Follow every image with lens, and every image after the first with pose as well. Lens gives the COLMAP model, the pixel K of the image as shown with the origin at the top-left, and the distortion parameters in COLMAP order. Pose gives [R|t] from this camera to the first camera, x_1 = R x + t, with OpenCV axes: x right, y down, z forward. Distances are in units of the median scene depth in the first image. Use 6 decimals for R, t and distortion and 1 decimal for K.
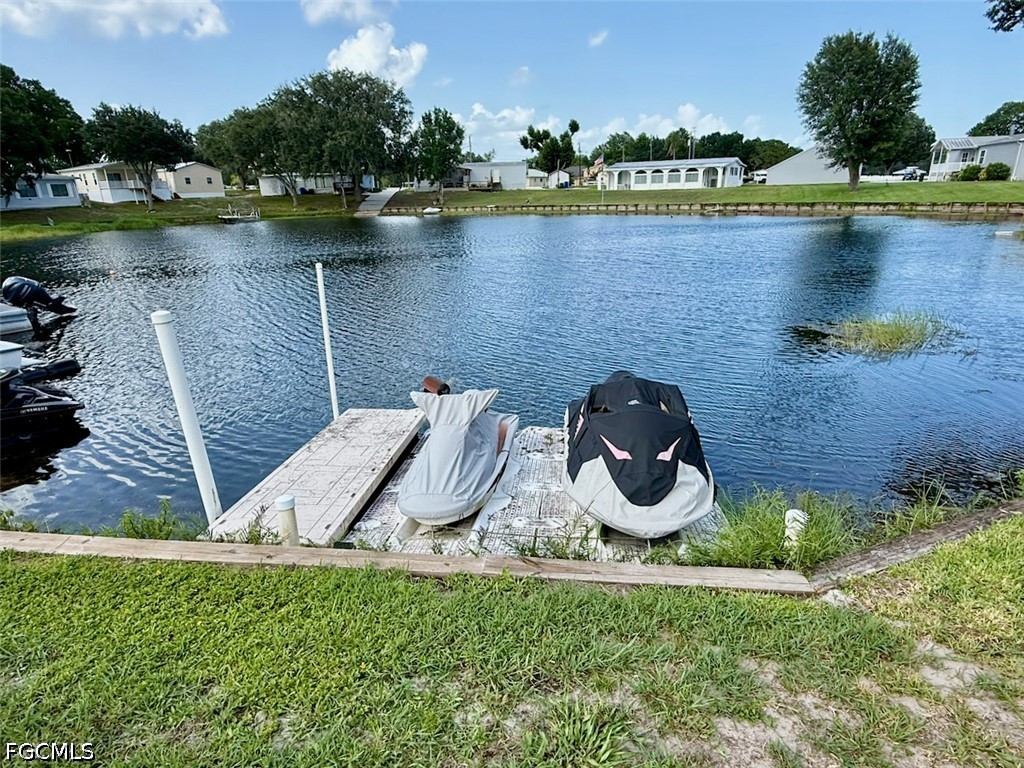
lens RADIAL K [[557.5, 0, 512.0], [0, 557.5, 384.0], [0, 0, 1]] dist [-0.000290, 0.000674]
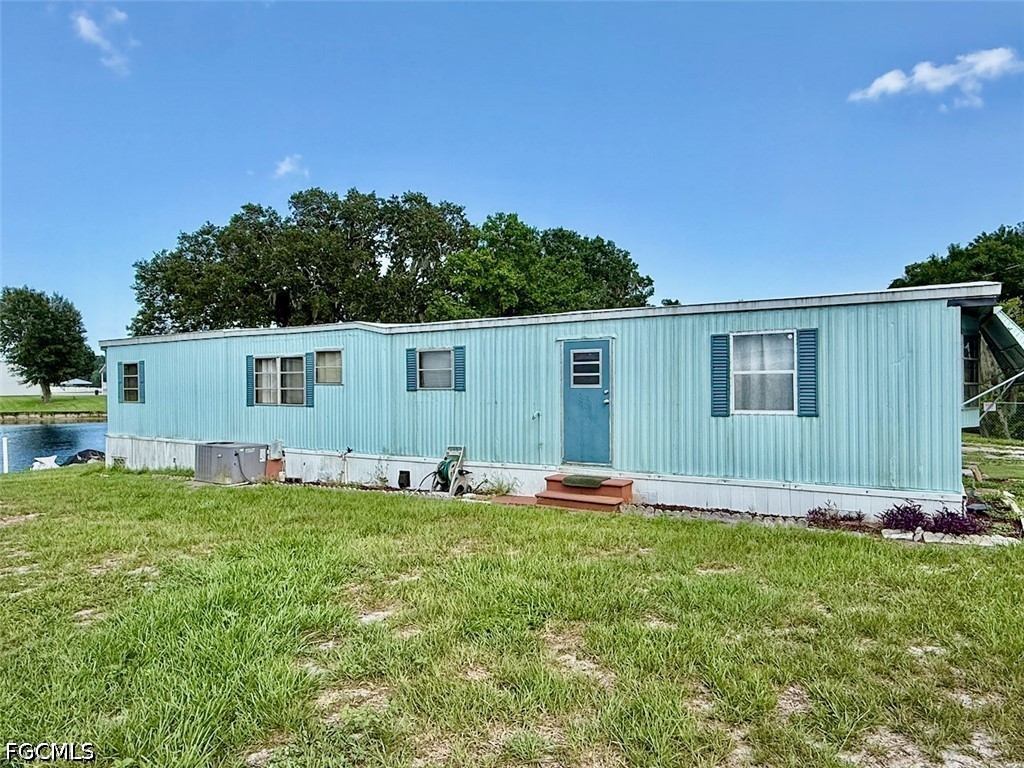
lens RADIAL K [[633.9, 0, 512.0], [0, 633.9, 384.0], [0, 0, 1]] dist [-0.004837, -0.002356]
pose [[0.364168, 0.024678, 0.931006, -0.235912], [0.298898, 0.943672, -0.141929, 0.088860], [-0.882067, 0.329962, 0.336279, -0.288898]]
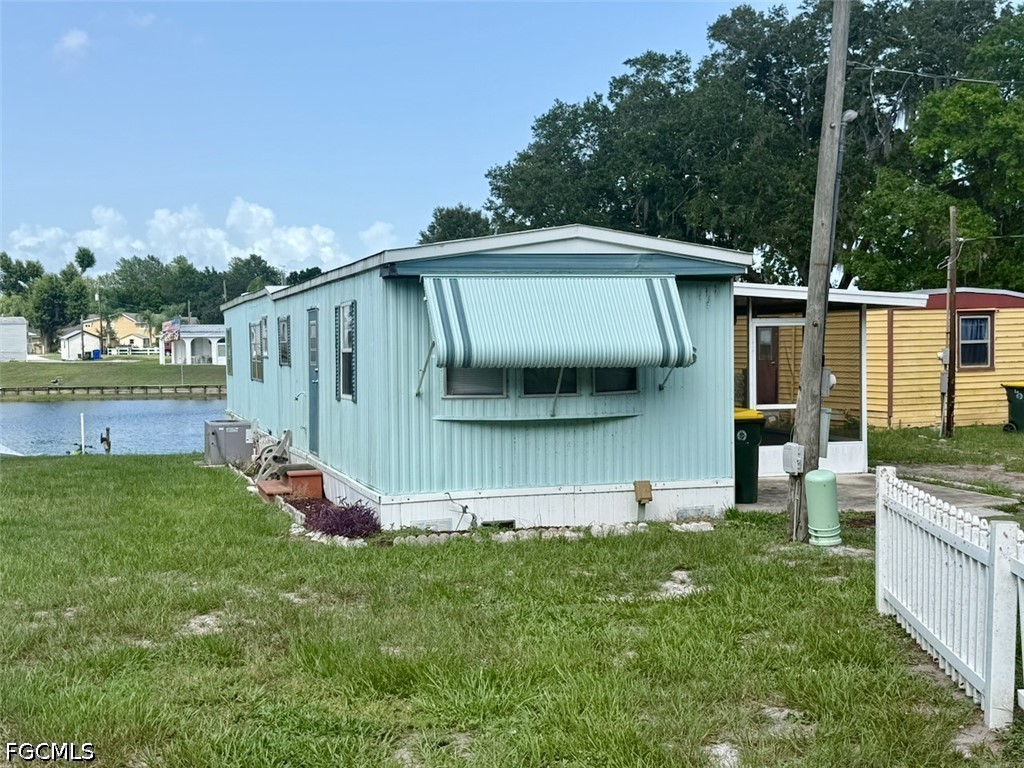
lens RADIAL K [[1230.0, 0, 519.8], [0, 1230.0, 390.6], [0, 0, 1]] dist [0.198624, -0.420498]
pose [[0.880309, -0.004510, 0.474378, -0.184491], [0.146546, 0.953634, -0.262881, 0.140192], [-0.451198, 0.300935, 0.840154, -0.449551]]
